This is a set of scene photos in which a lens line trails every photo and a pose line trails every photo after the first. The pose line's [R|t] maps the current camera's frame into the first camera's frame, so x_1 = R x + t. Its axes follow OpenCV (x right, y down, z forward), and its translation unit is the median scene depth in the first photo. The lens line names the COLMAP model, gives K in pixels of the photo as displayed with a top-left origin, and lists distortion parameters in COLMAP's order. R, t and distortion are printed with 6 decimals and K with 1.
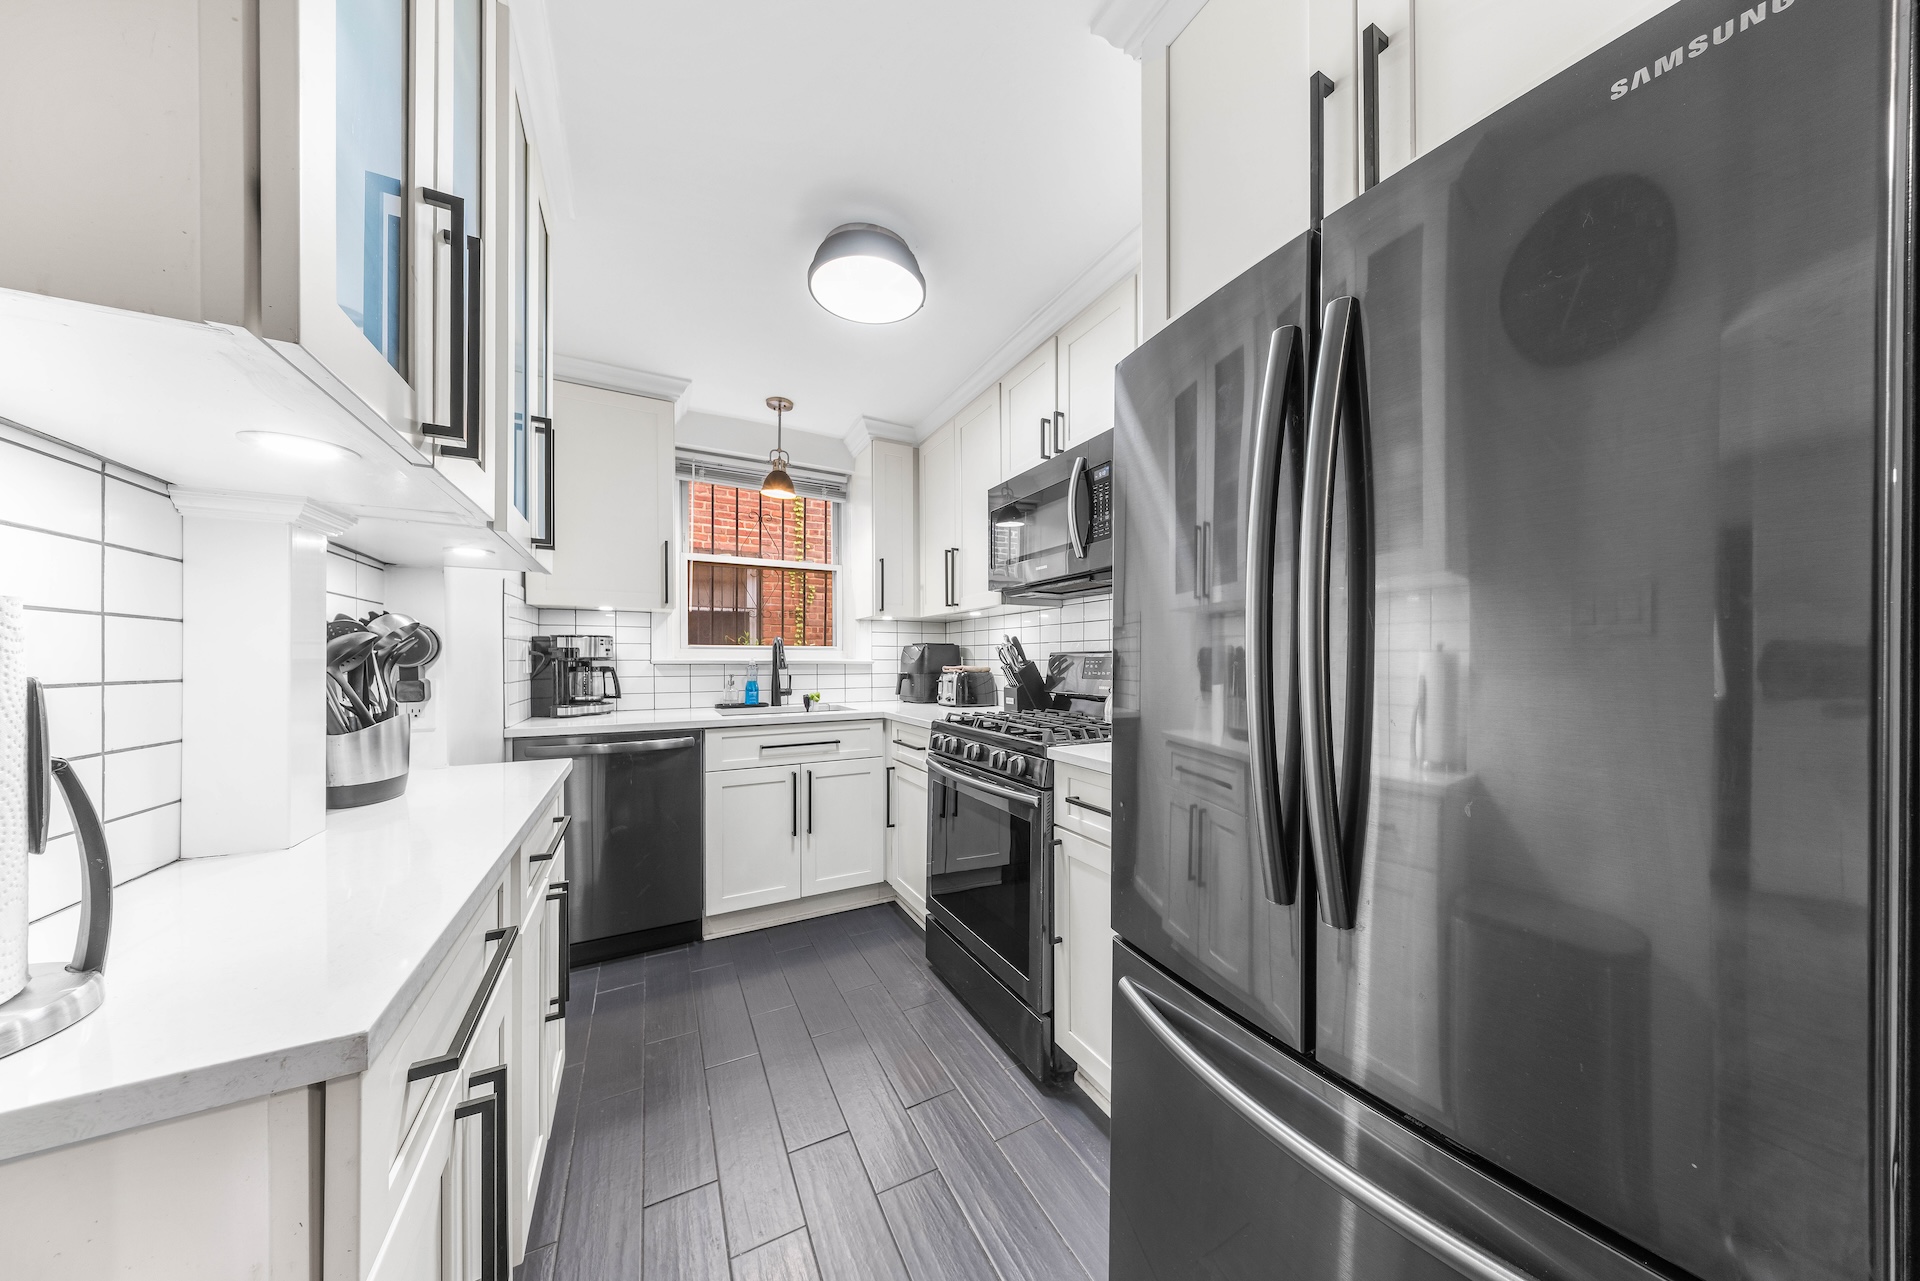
lens RADIAL K [[598.7, 0, 965.1], [0, 598.7, 668.0], [0, 0, 1]] dist [0.002404, -0.001041]
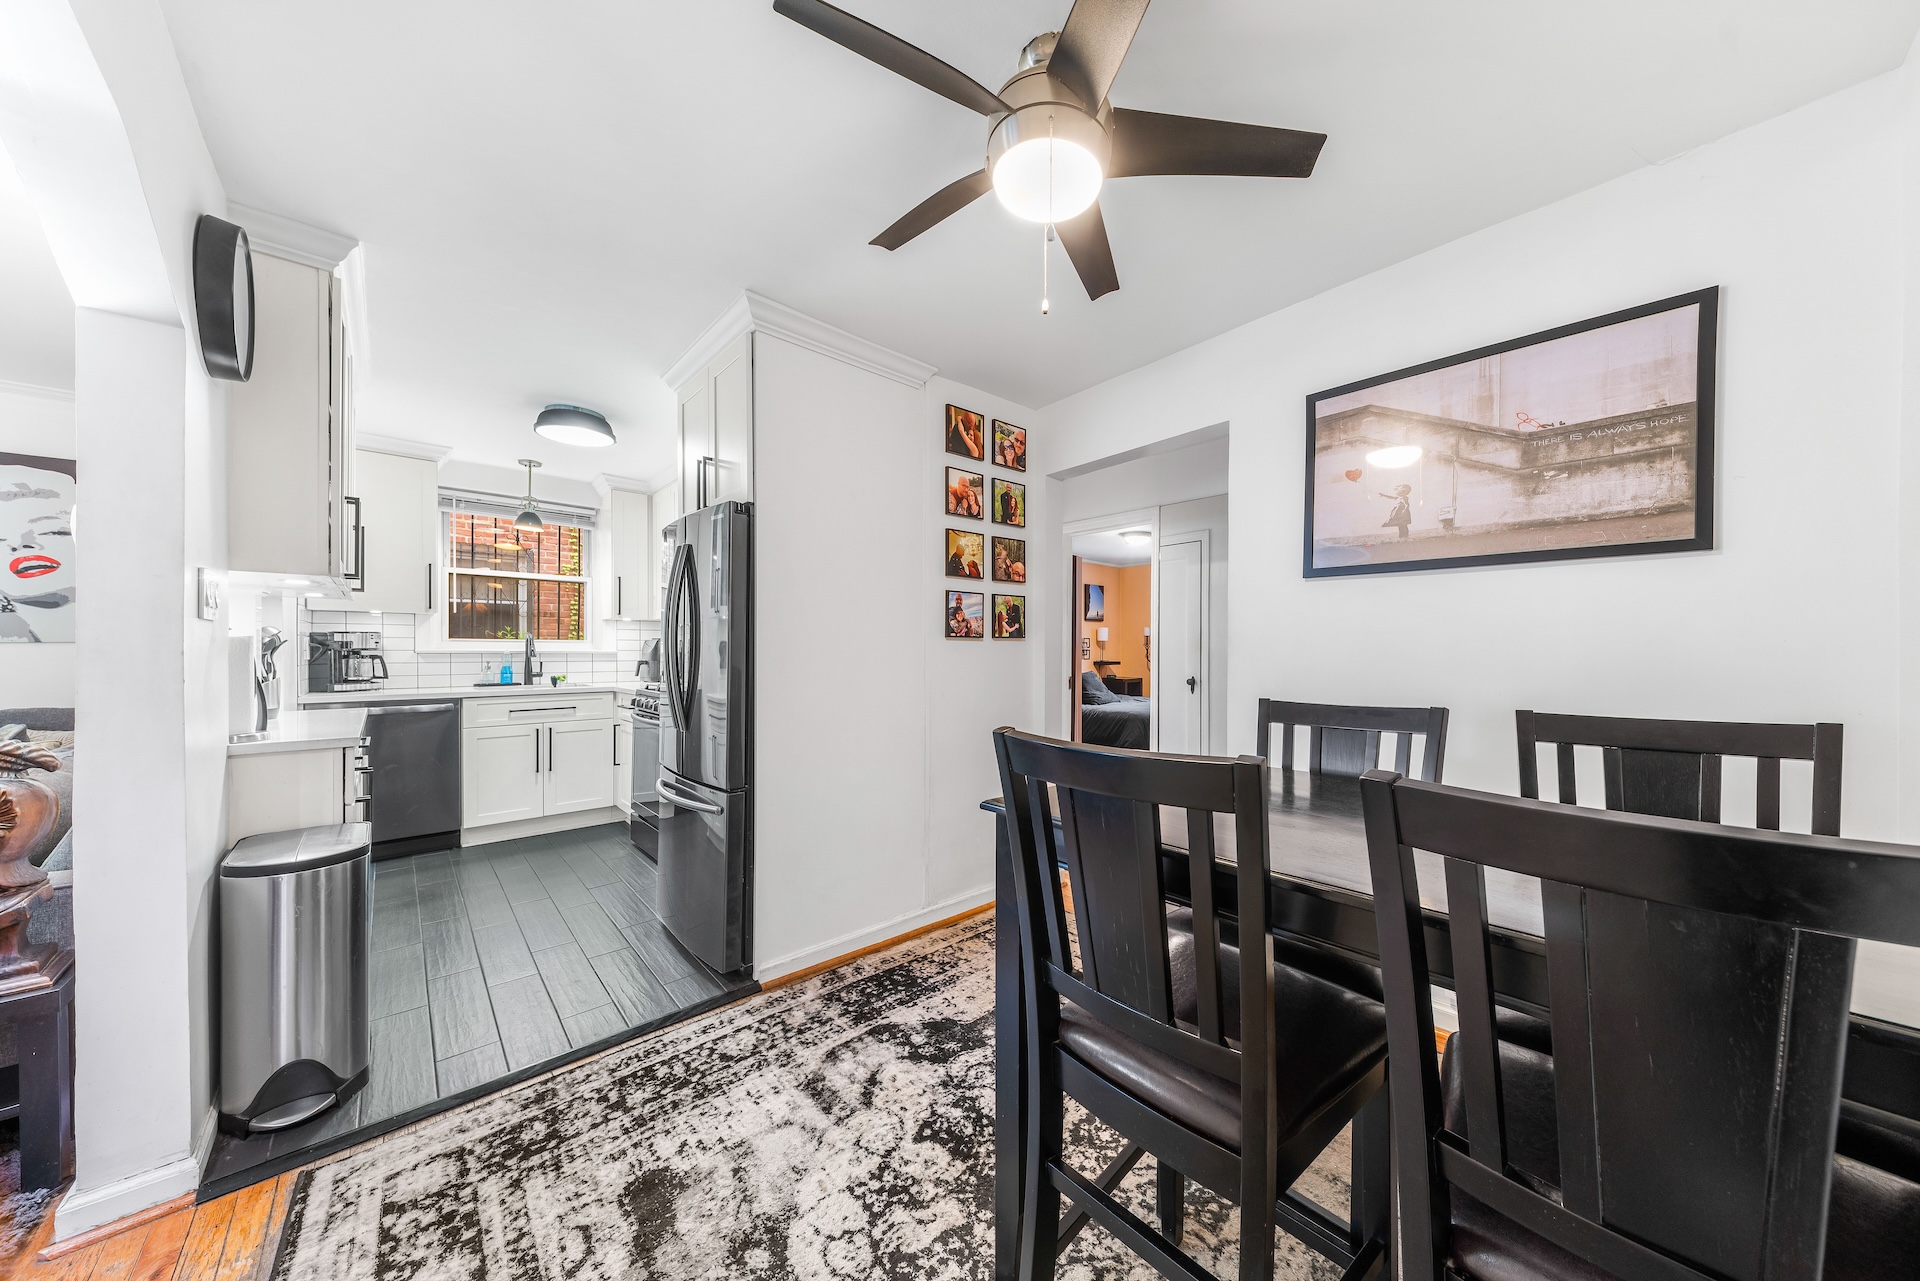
lens RADIAL K [[598.7, 0, 972.3], [0, 598.7, 656.2], [0, 0, 1]] dist [0.002404, -0.001041]
pose [[0.960264, -0.000667, 0.279091, 0.308052], [0.001959, 0.999989, -0.004349, 0.008567], [-0.279085, 0.004723, 0.960255, -0.658361]]
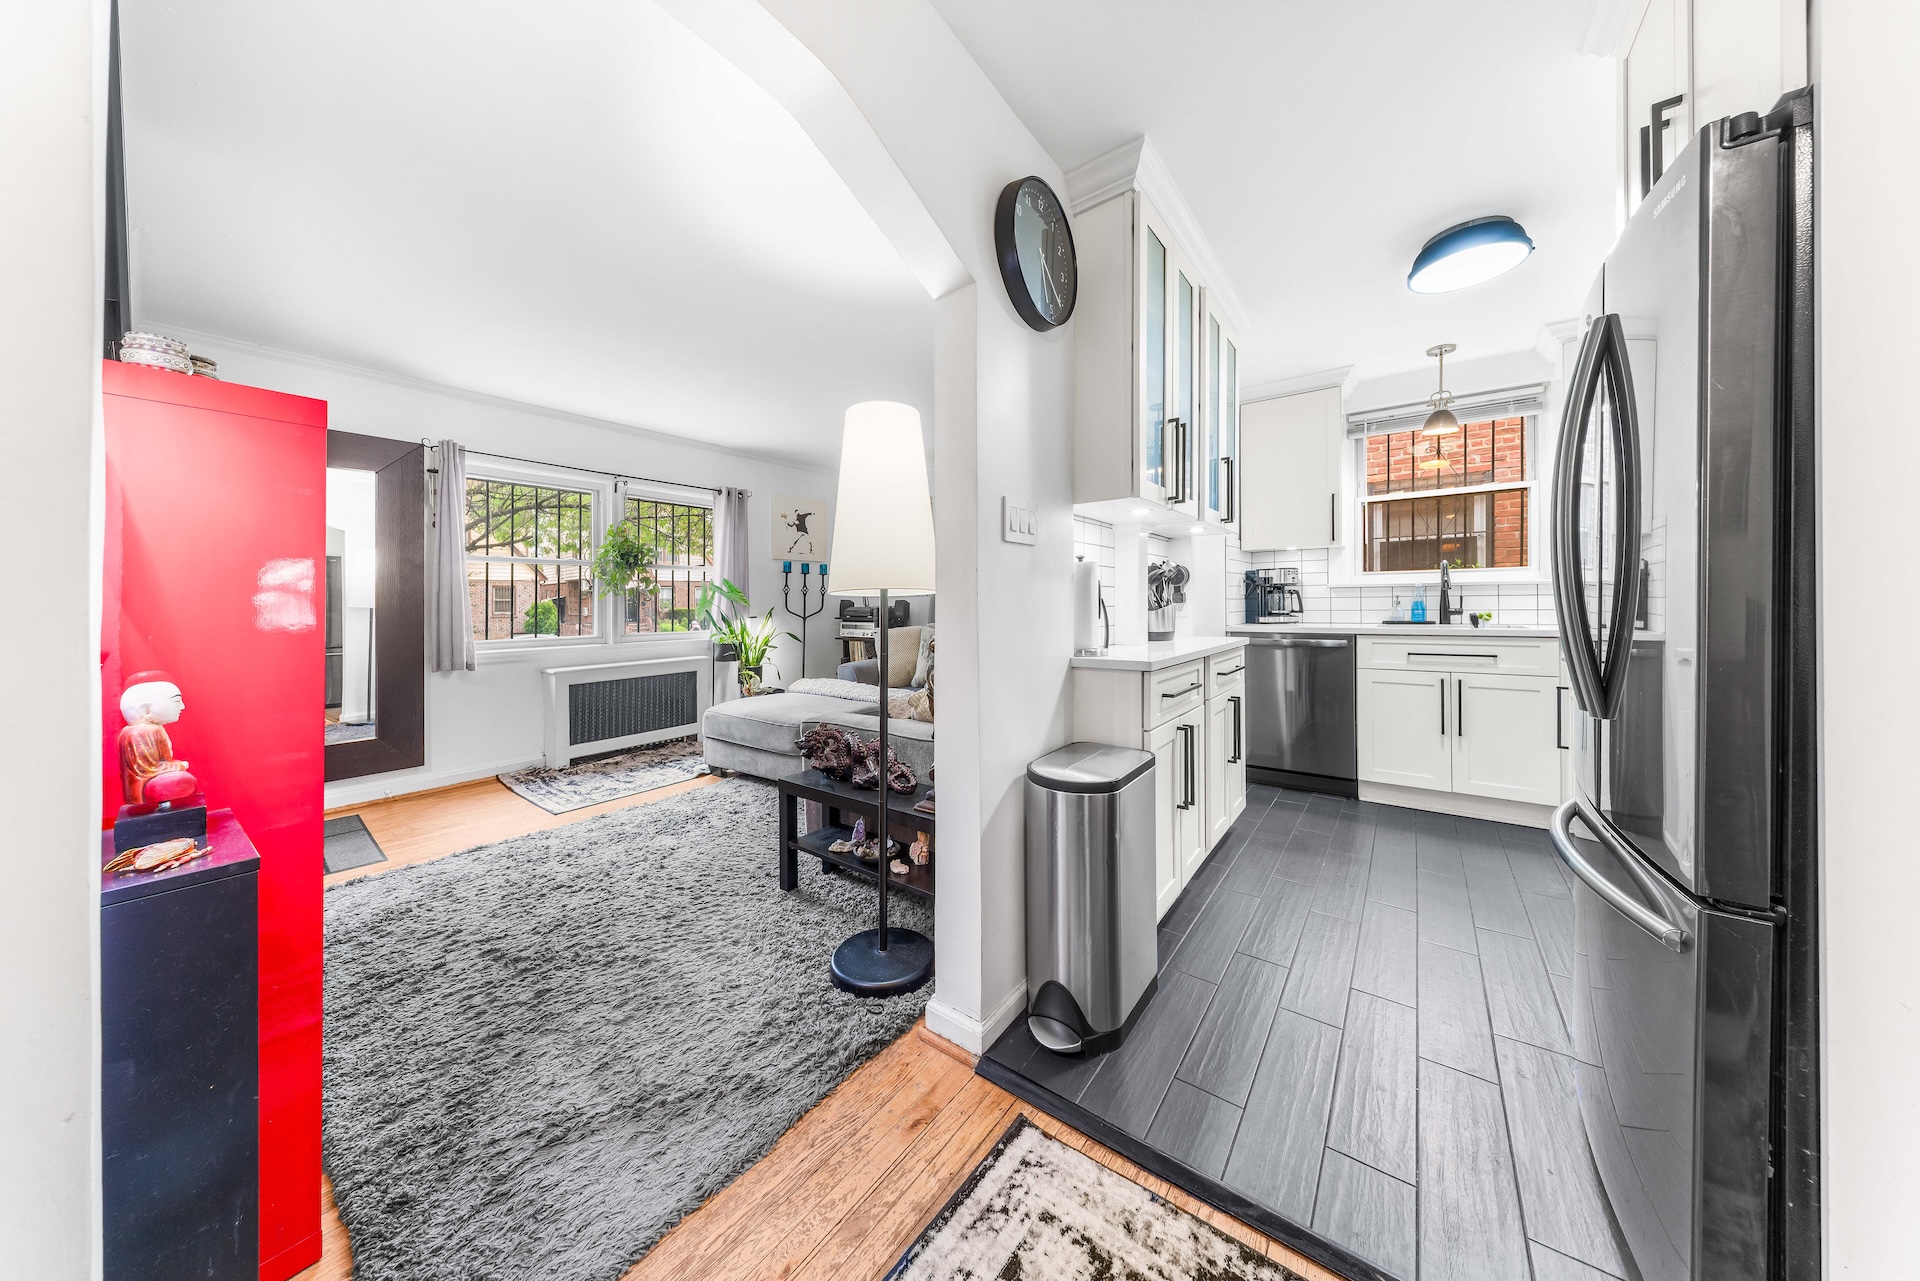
lens RADIAL K [[598.7, 0, 988.0], [0, 598.7, 606.0], [0, 0, 1]] dist [0.002404, -0.001041]
pose [[0.460677, -0.000747, -0.887568, 0.317480], [0.002751, 0.999996, 0.000586, 0.032394], [0.887564, -0.002712, 0.460677, -0.280957]]
